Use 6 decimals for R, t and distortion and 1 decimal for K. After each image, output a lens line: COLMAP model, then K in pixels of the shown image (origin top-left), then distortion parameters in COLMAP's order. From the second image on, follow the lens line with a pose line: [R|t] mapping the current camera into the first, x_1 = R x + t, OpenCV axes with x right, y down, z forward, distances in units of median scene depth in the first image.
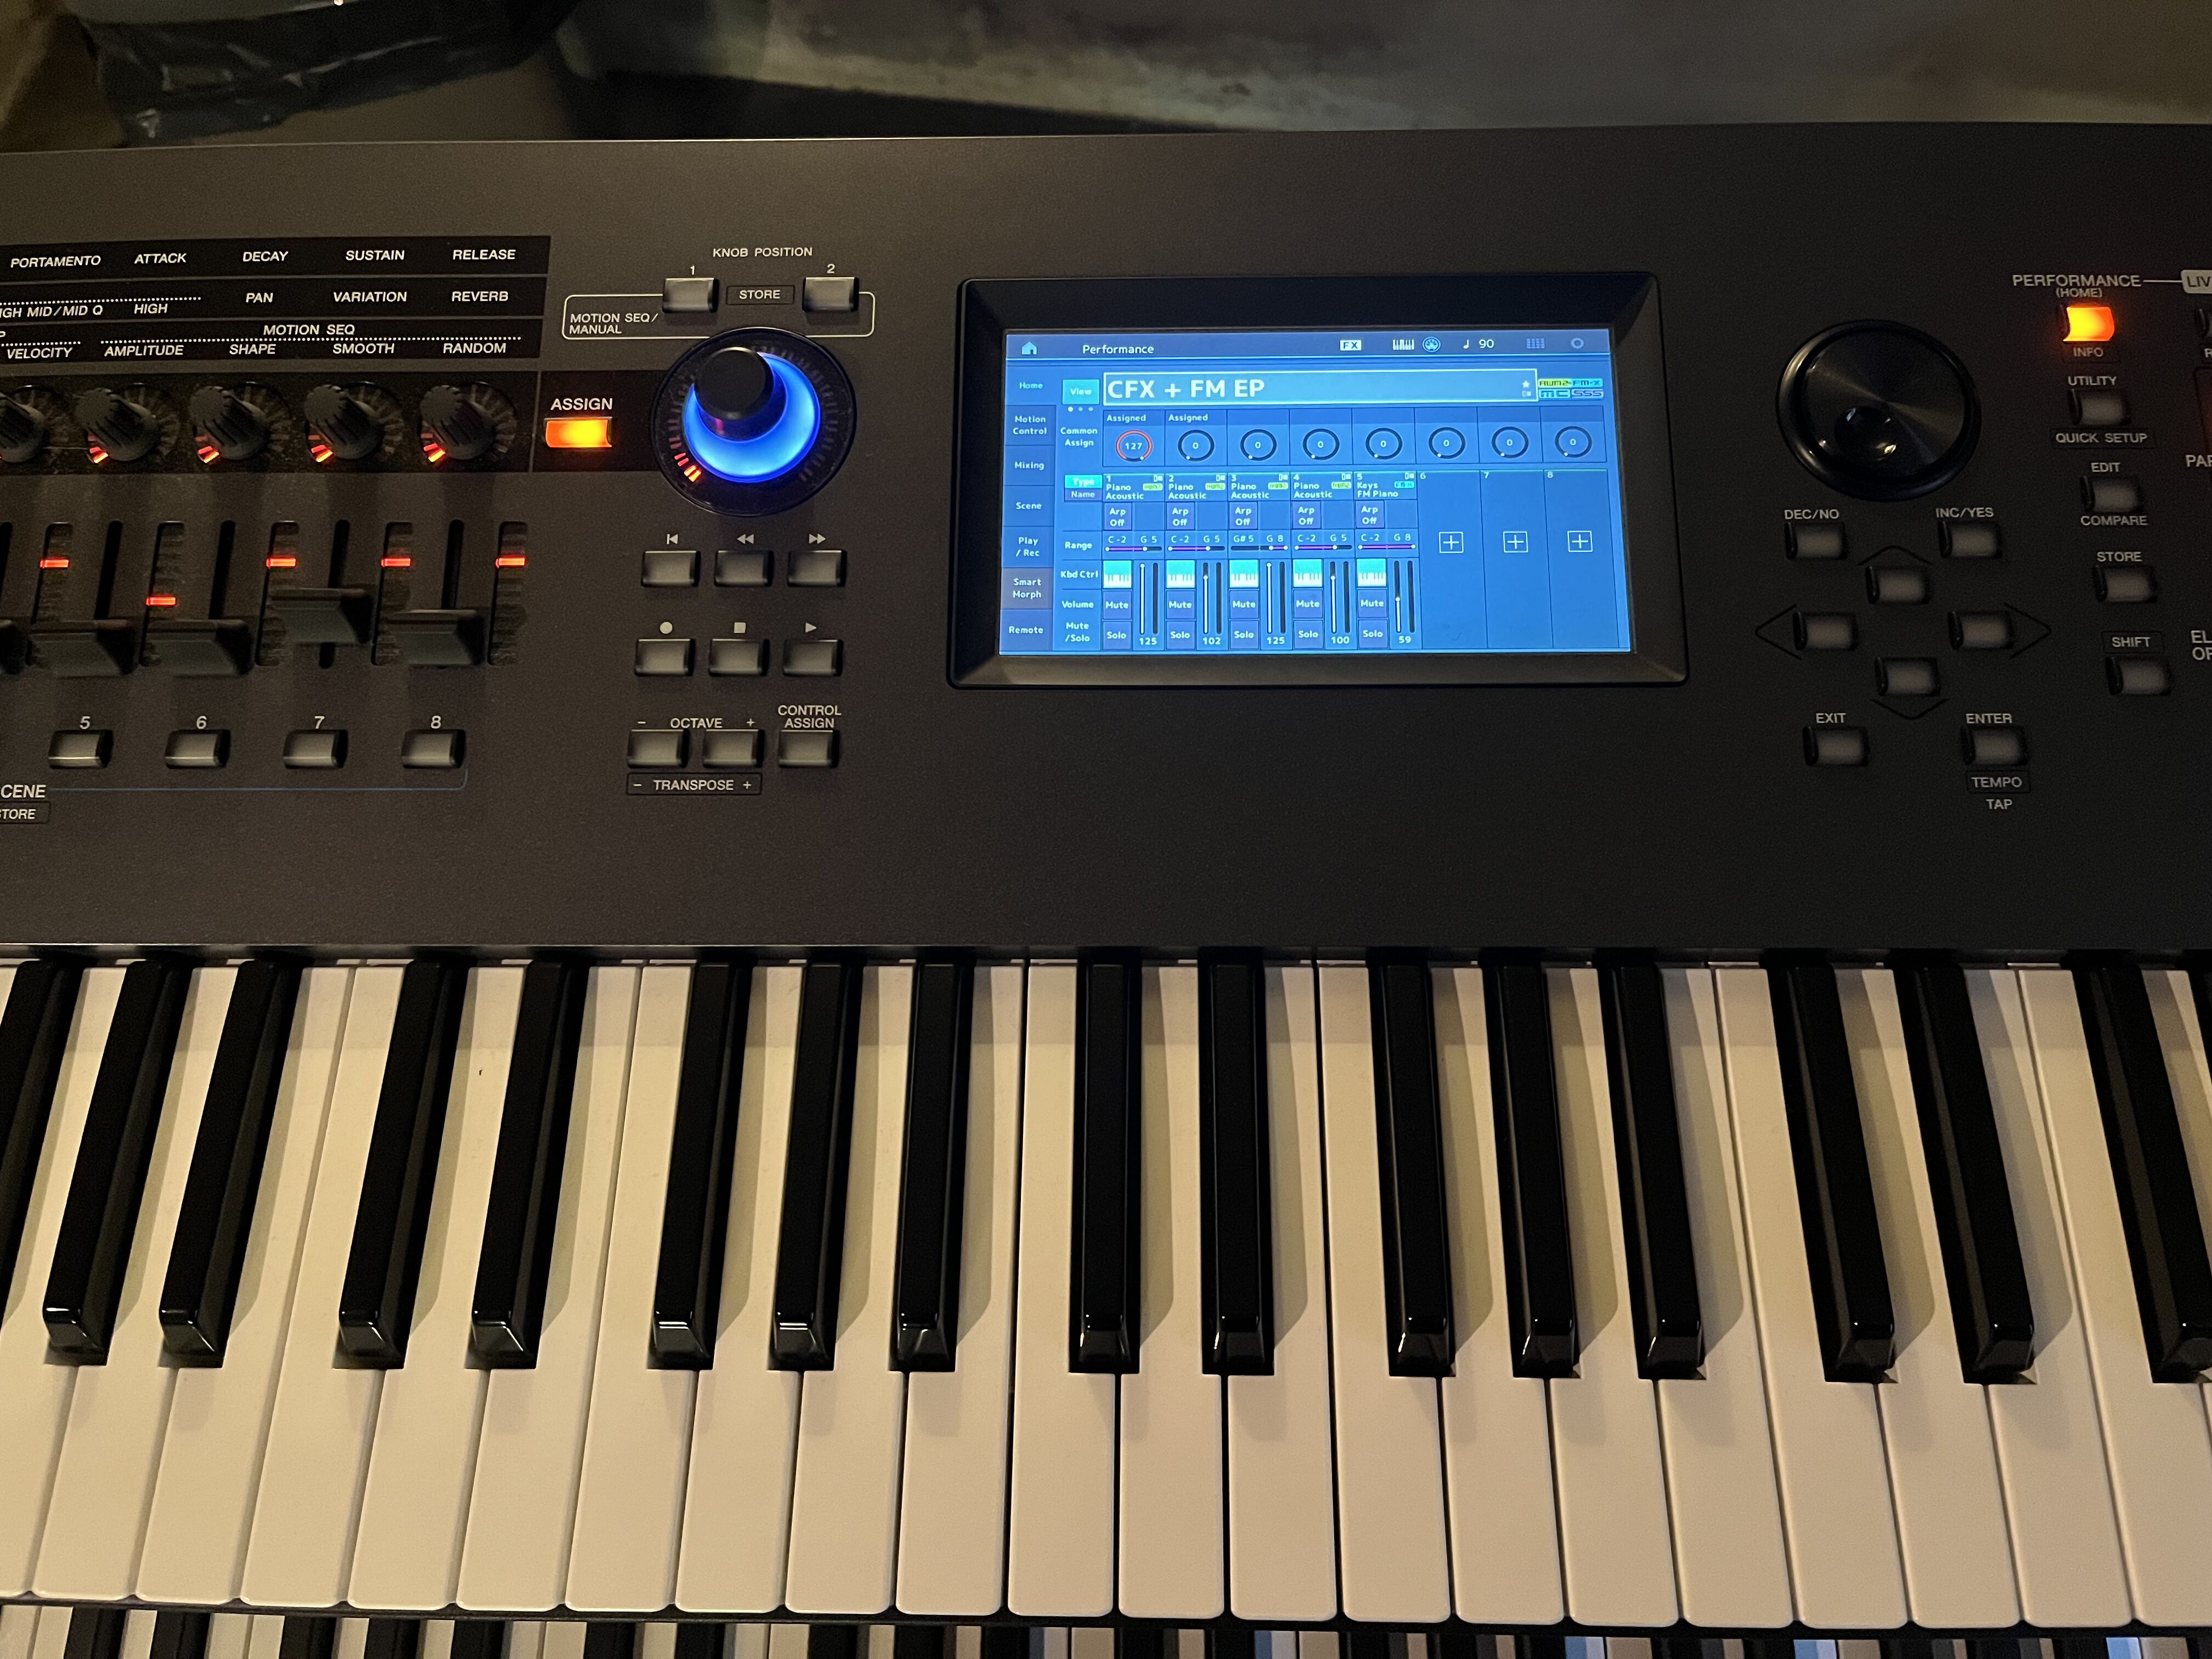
lens RADIAL K [[1558.1, 0, 1106.0], [0, 1558.1, 829.5], [0, 0, 1]] dist [0.064610, -0.095388]
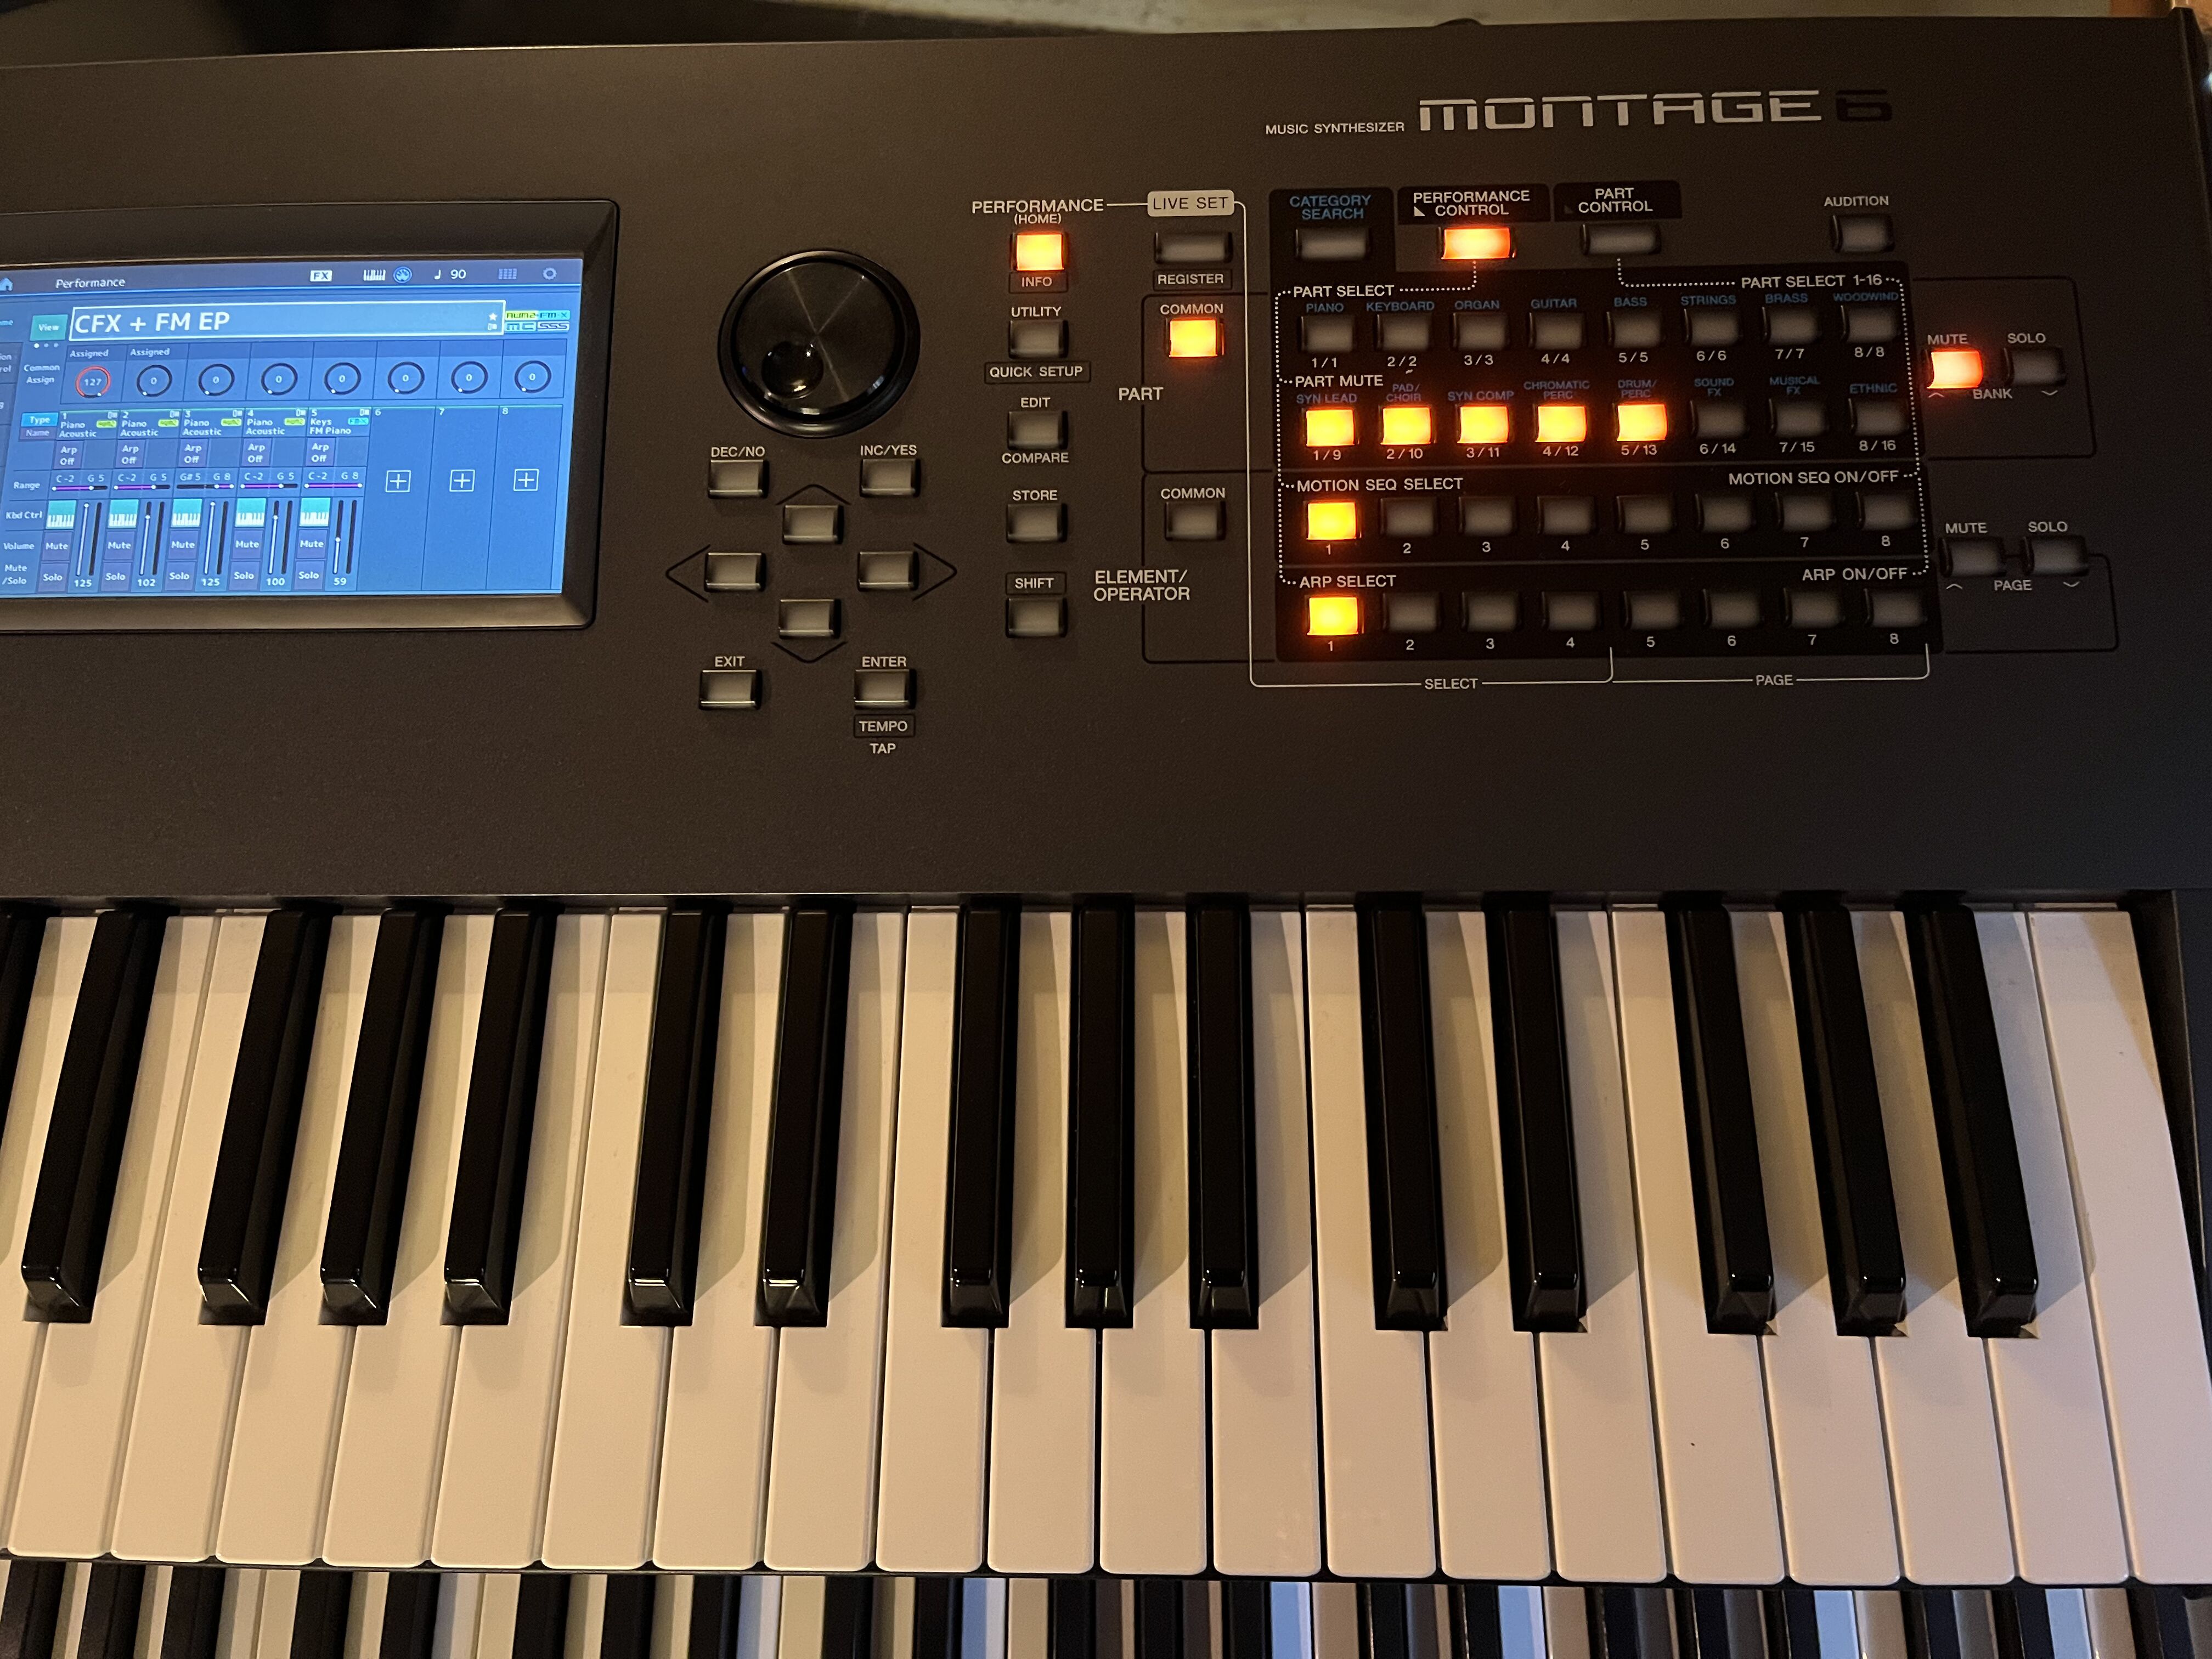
lens RADIAL K [[1618.0, 0, 1106.0], [0, 1618.0, 829.5], [0, 0, 1]] dist [0.067898, -0.098436]
pose [[0.999940, -0.004909, -0.009751, 0.648232], [0.005260, 0.999325, 0.036349, -0.001180], [0.009566, -0.036398, 0.999292, -0.018928]]
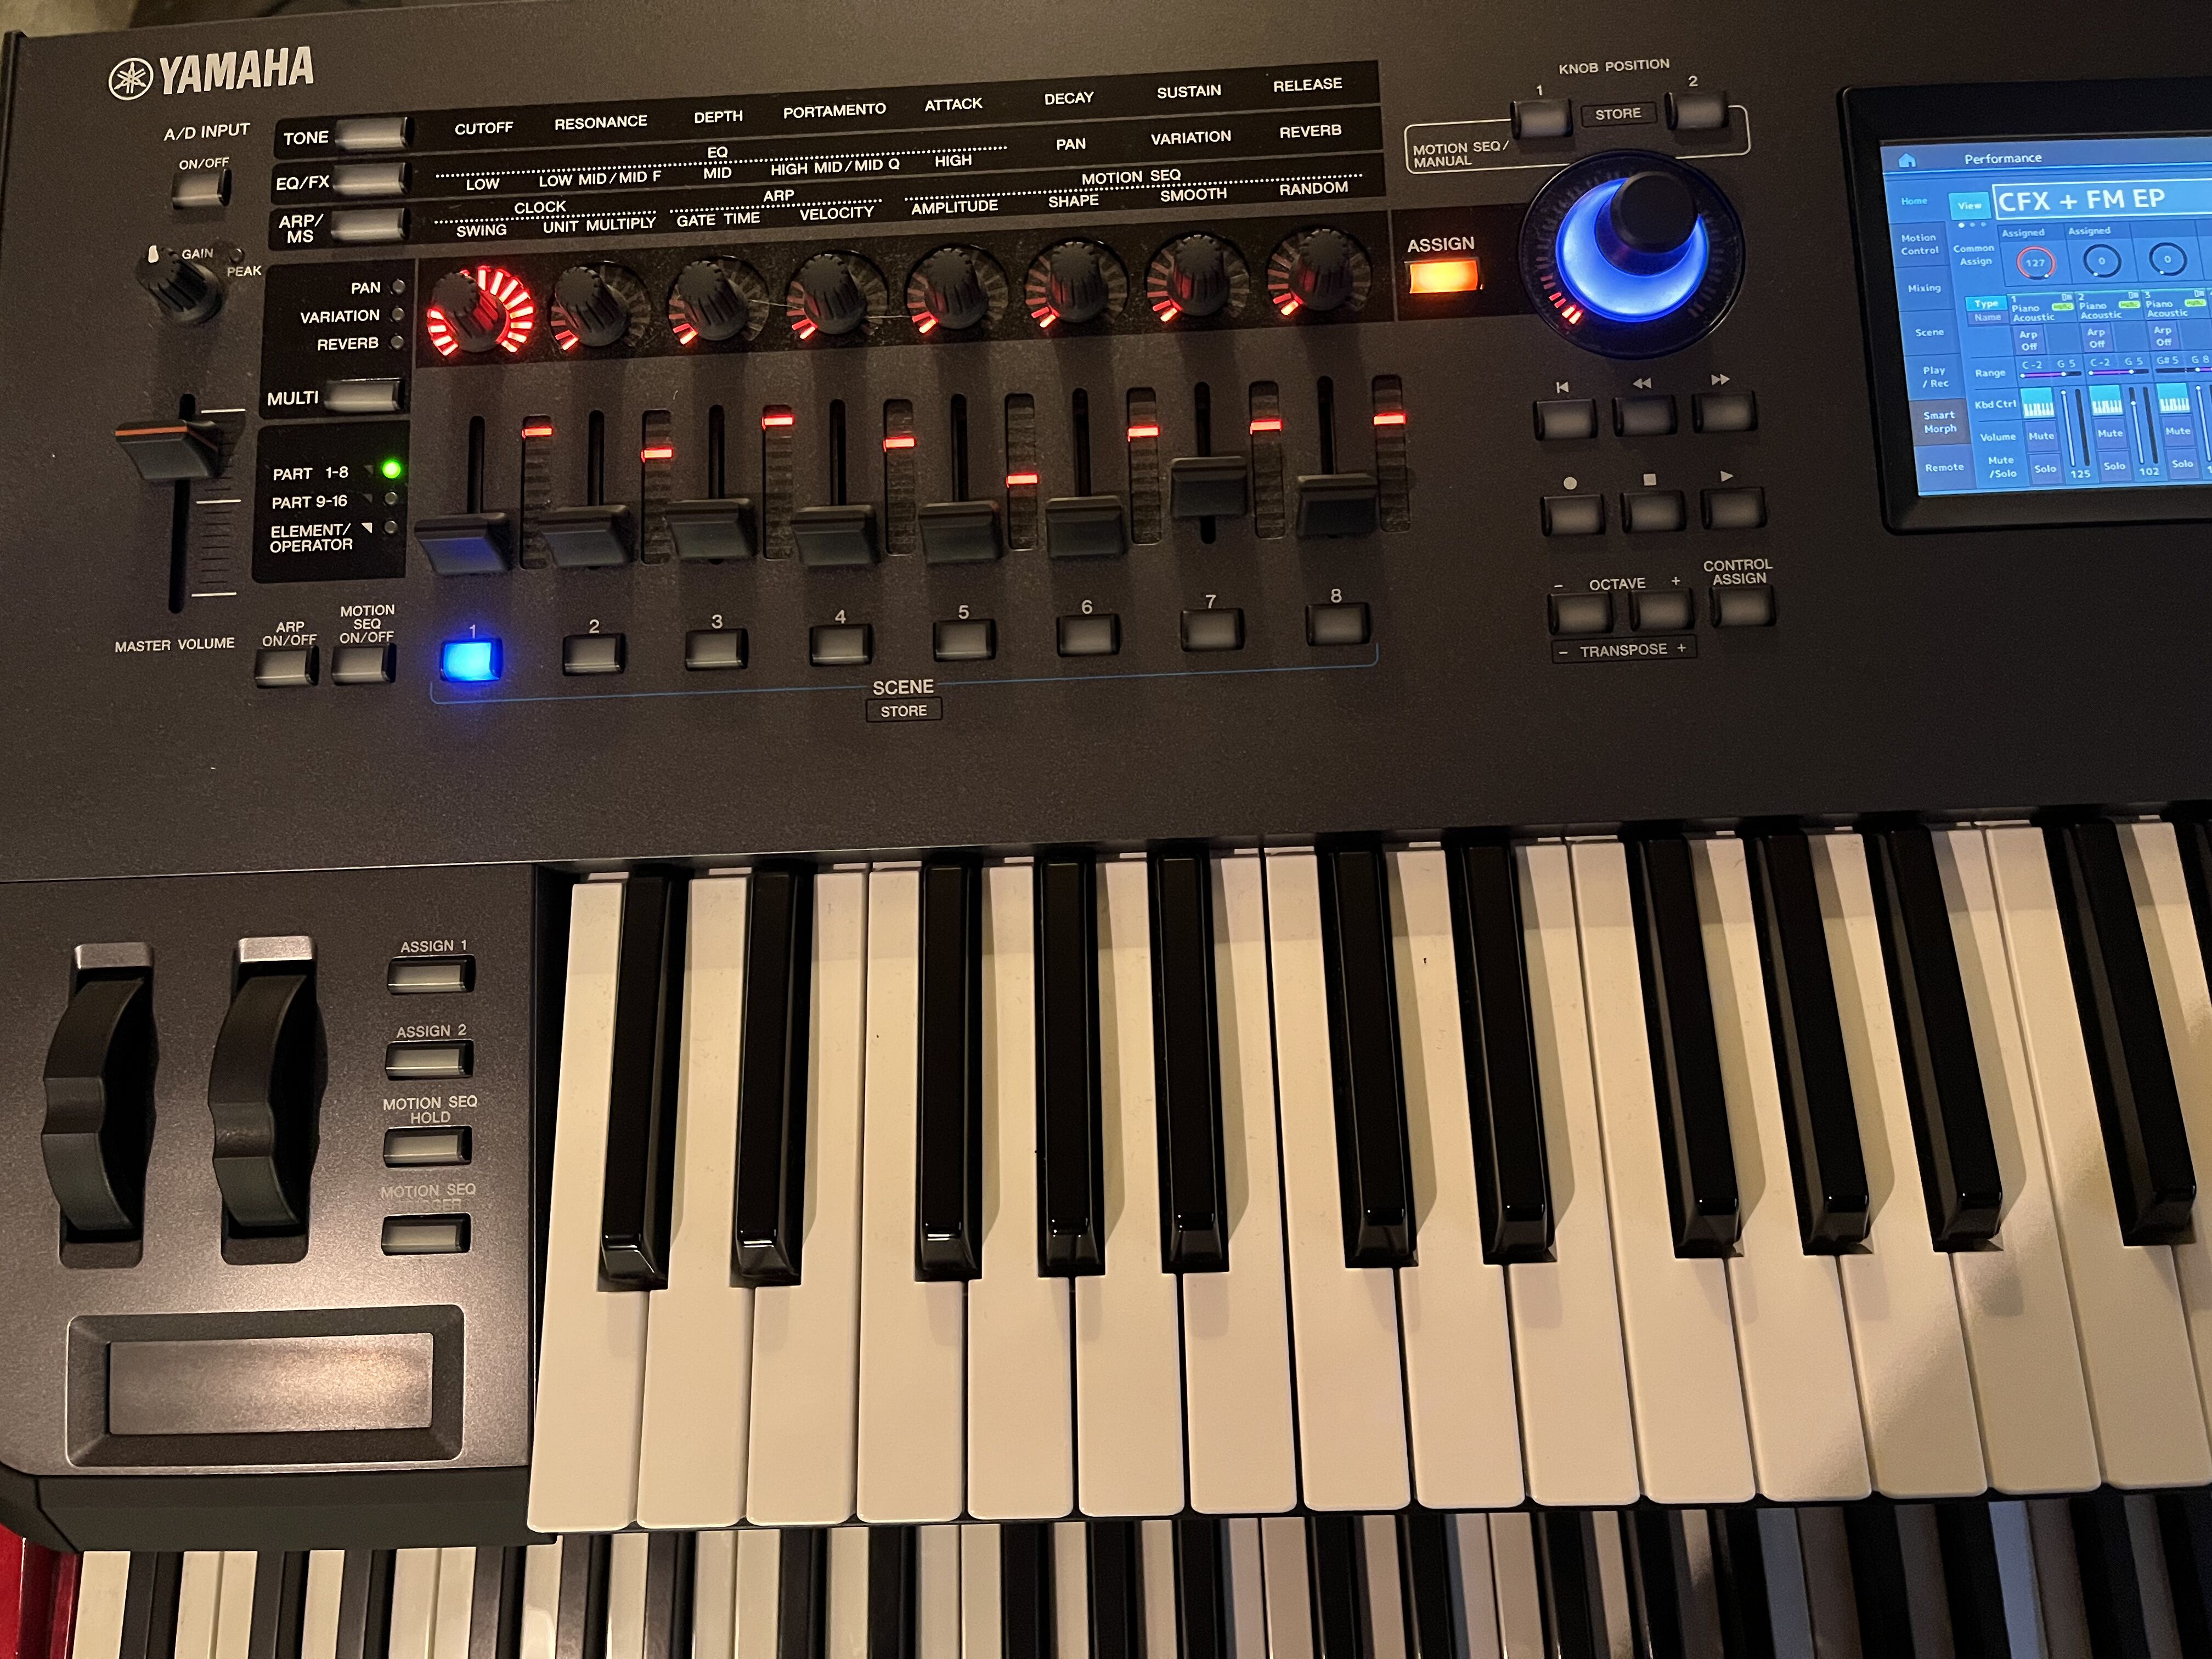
lens RADIAL K [[1630.7, 0, 1106.0], [0, 1630.7, 829.5], [0, 0, 1]] dist [0.053444, -0.102643]
pose [[0.999125, -0.040648, -0.009835, -0.527595], [0.041220, 0.996875, 0.067391, -0.000055], [0.007065, -0.067737, 0.997678, 0.010656]]
